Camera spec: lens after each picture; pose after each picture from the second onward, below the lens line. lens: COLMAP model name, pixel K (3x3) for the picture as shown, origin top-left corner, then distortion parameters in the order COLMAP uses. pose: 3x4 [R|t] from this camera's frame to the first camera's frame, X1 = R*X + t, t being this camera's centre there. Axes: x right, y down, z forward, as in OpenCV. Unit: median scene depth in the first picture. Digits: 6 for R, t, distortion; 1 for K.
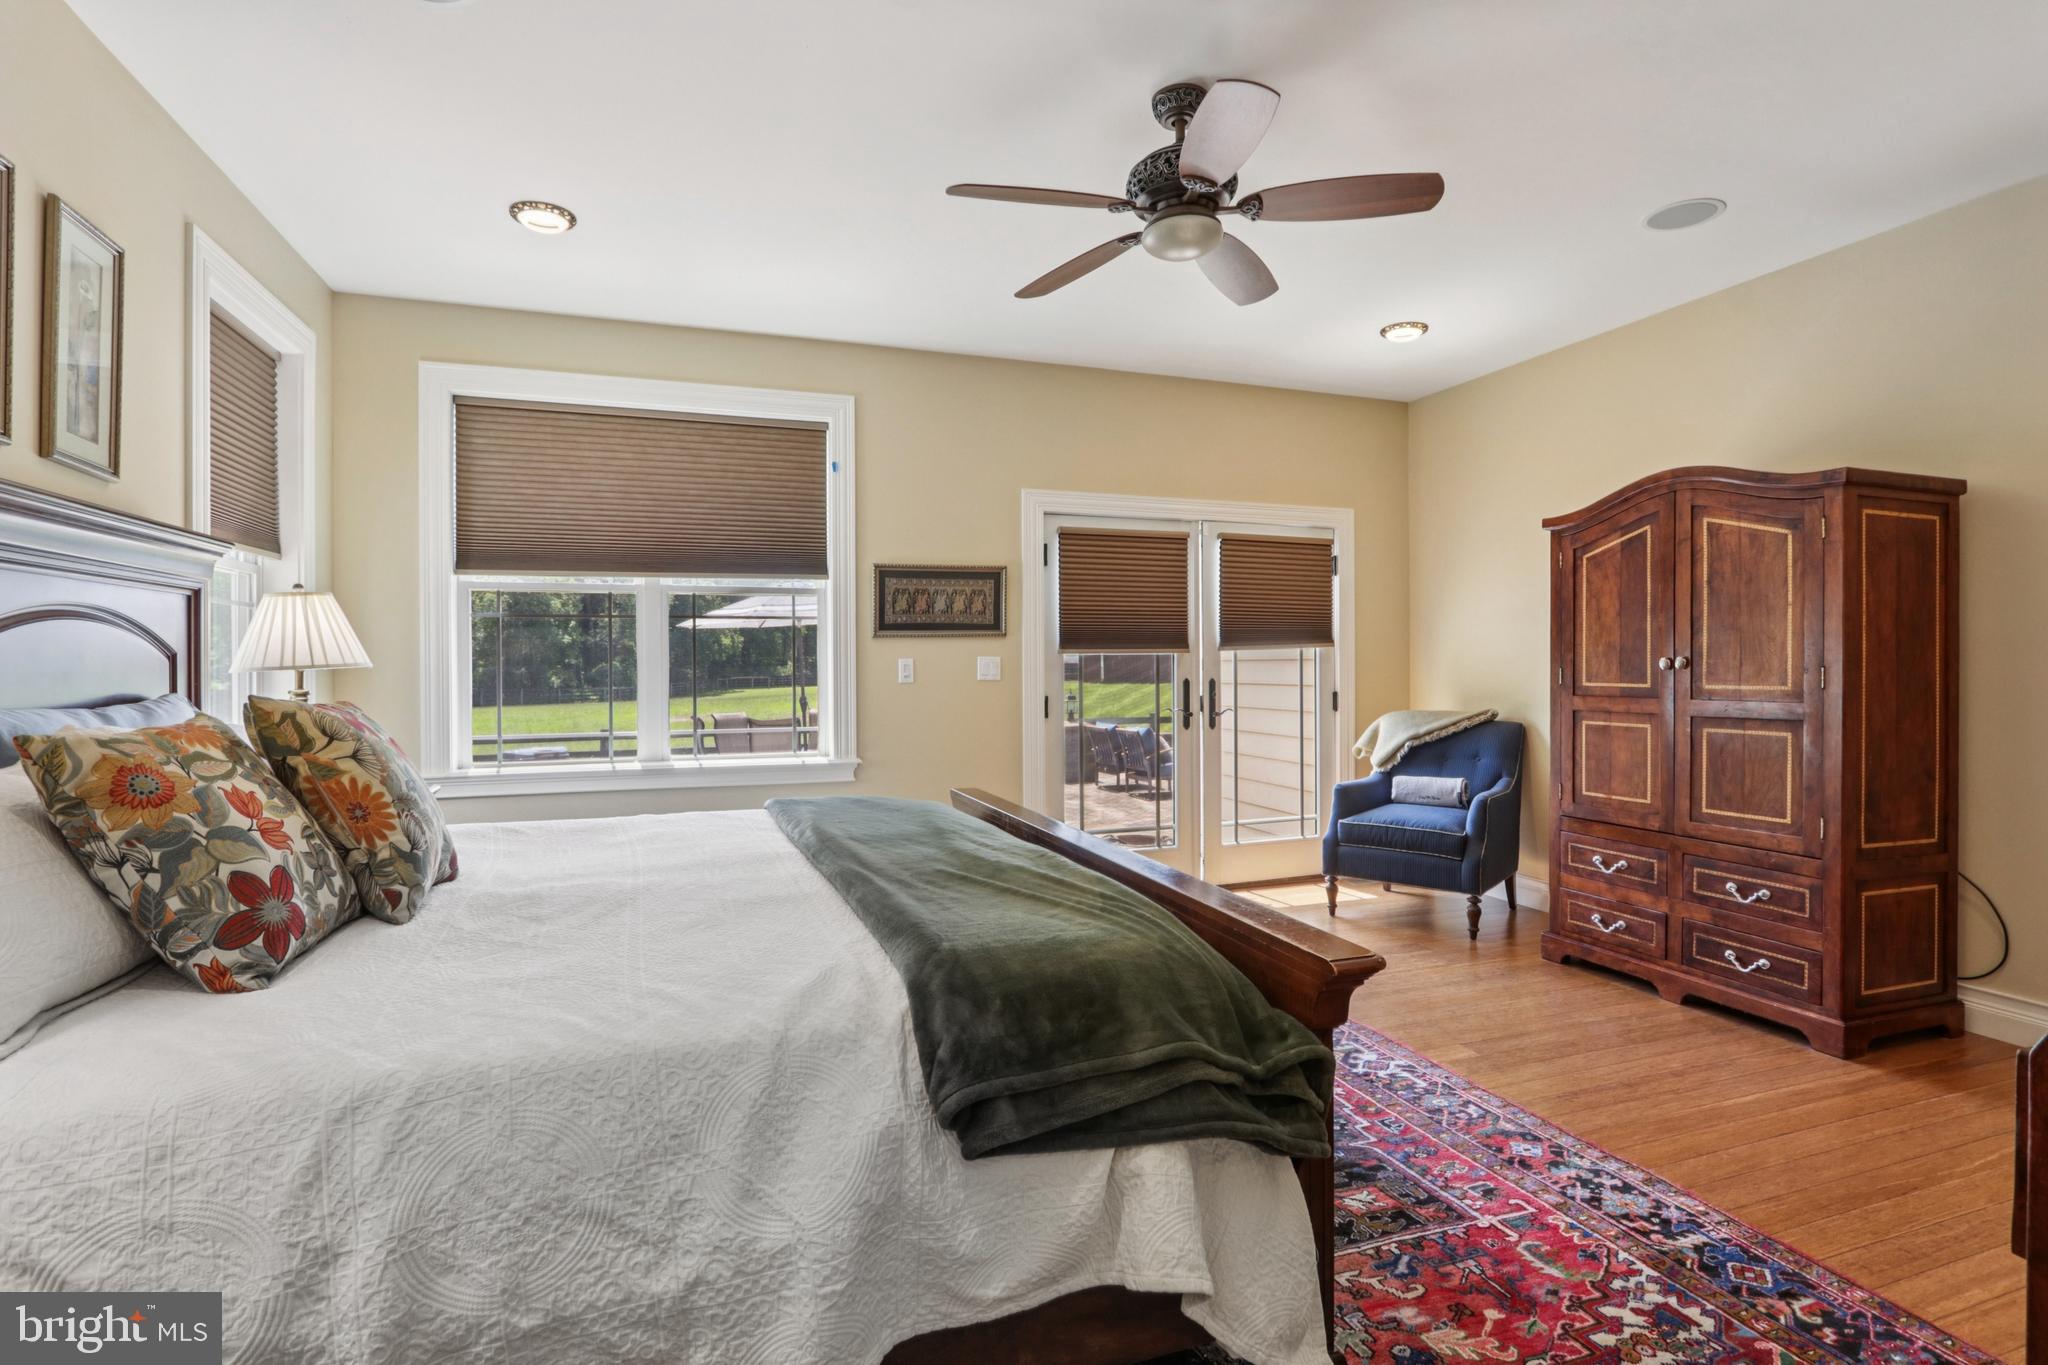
lens RADIAL K [[983.2, 0, 1020.6], [0, 983.2, 676.4], [0, 0, 1]] dist [-0.009836, 0.001739]
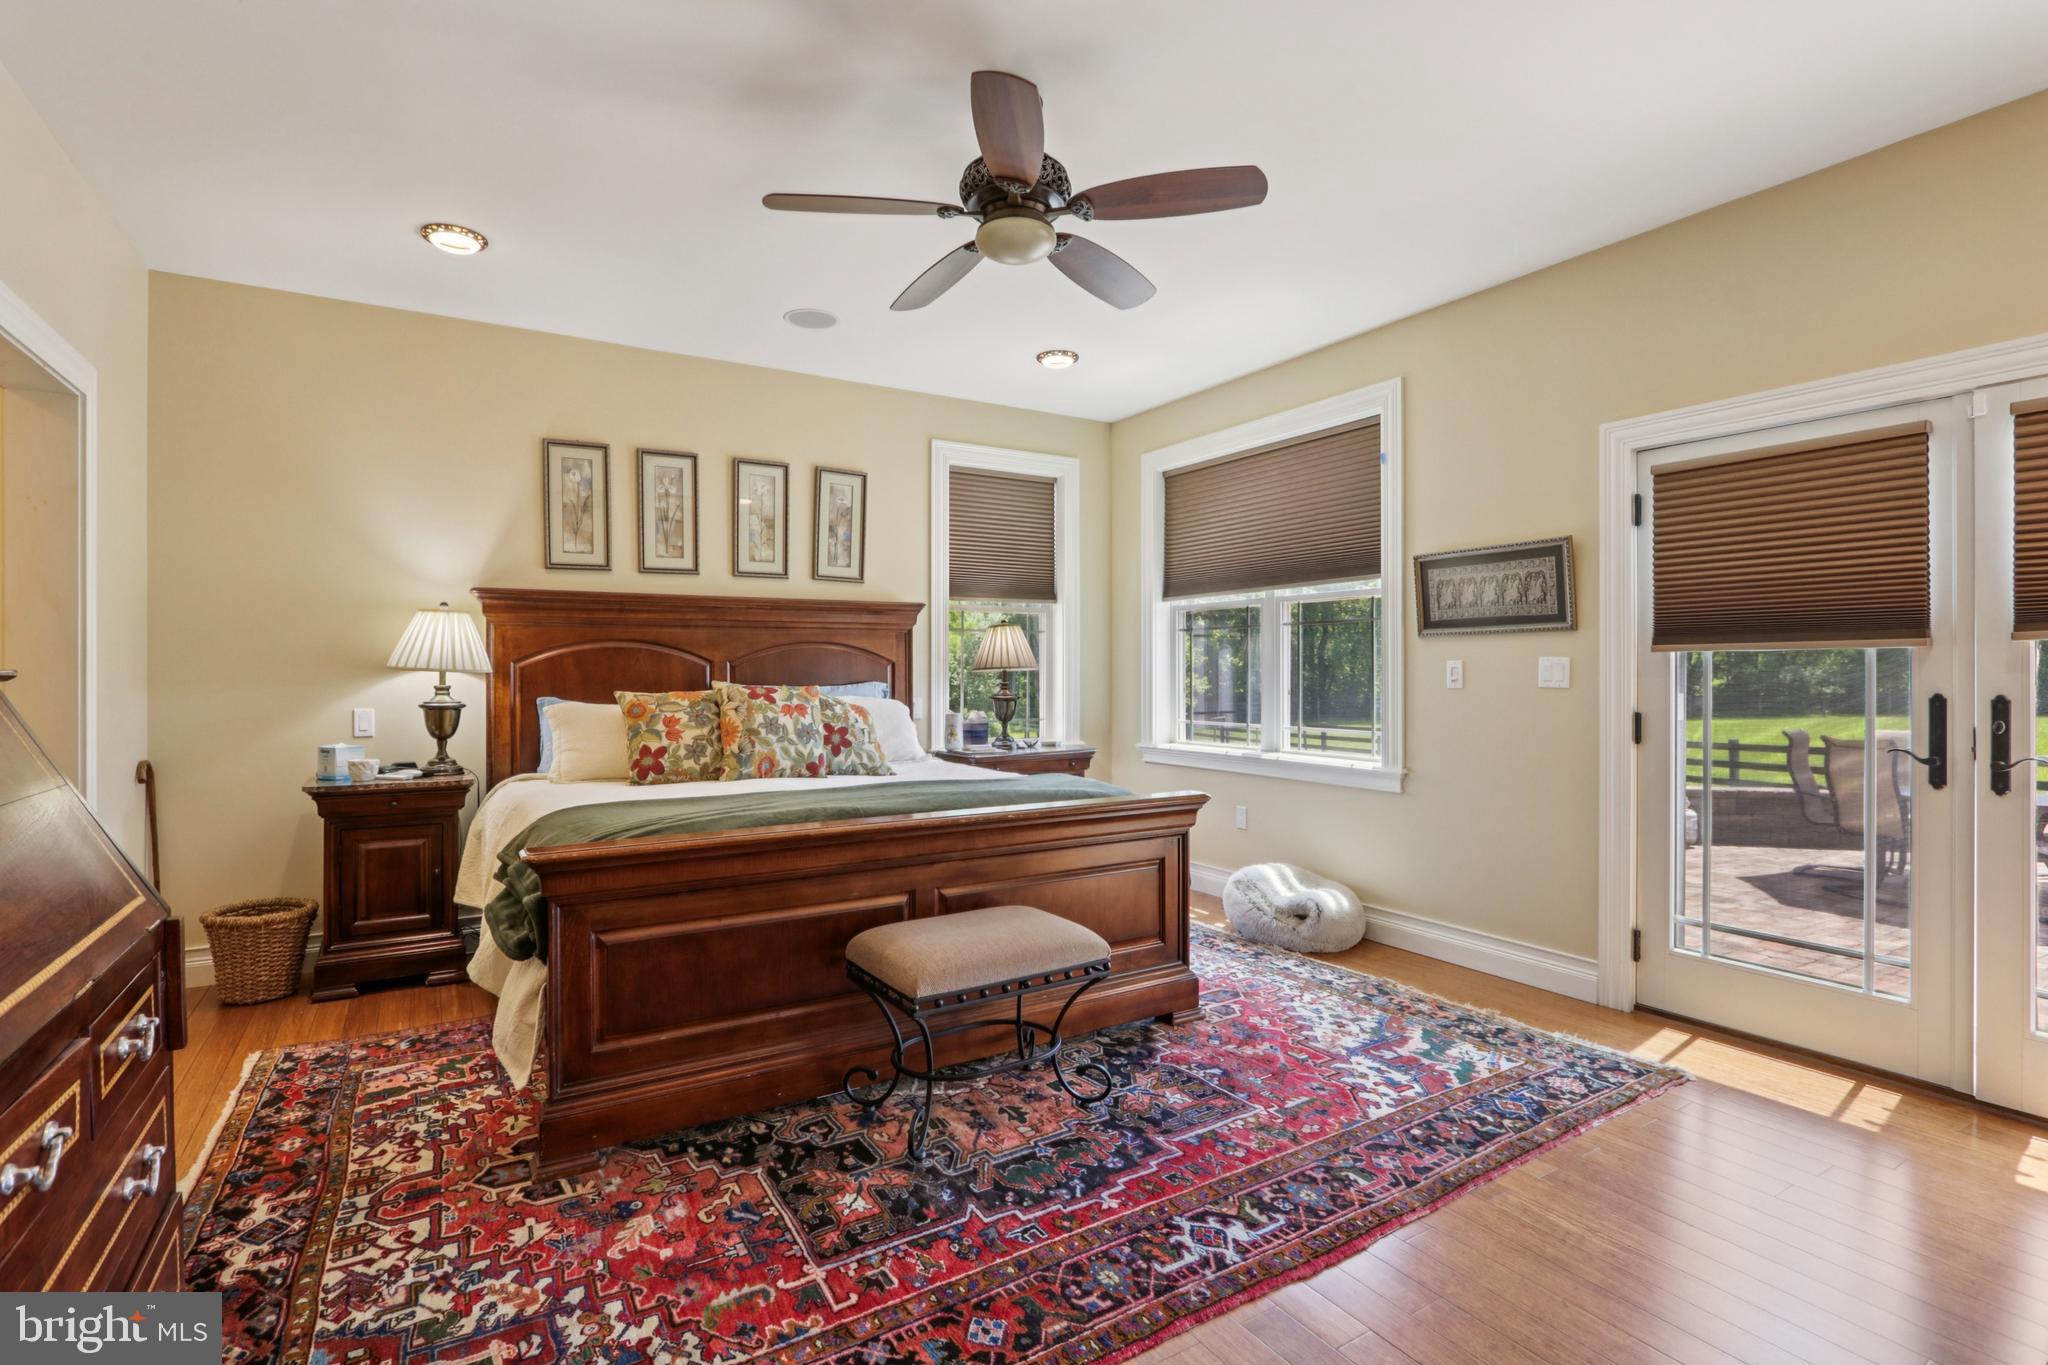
lens RADIAL K [[983.2, 0, 1023.3], [0, 983.2, 668.8], [0, 0, 1]] dist [-0.009836, 0.001739]
pose [[0.205117, 0.004700, -0.978726, 0.665969], [-0.011442, 0.999932, 0.002404, -0.008662], [0.978671, 0.010706, 0.205156, 0.467457]]
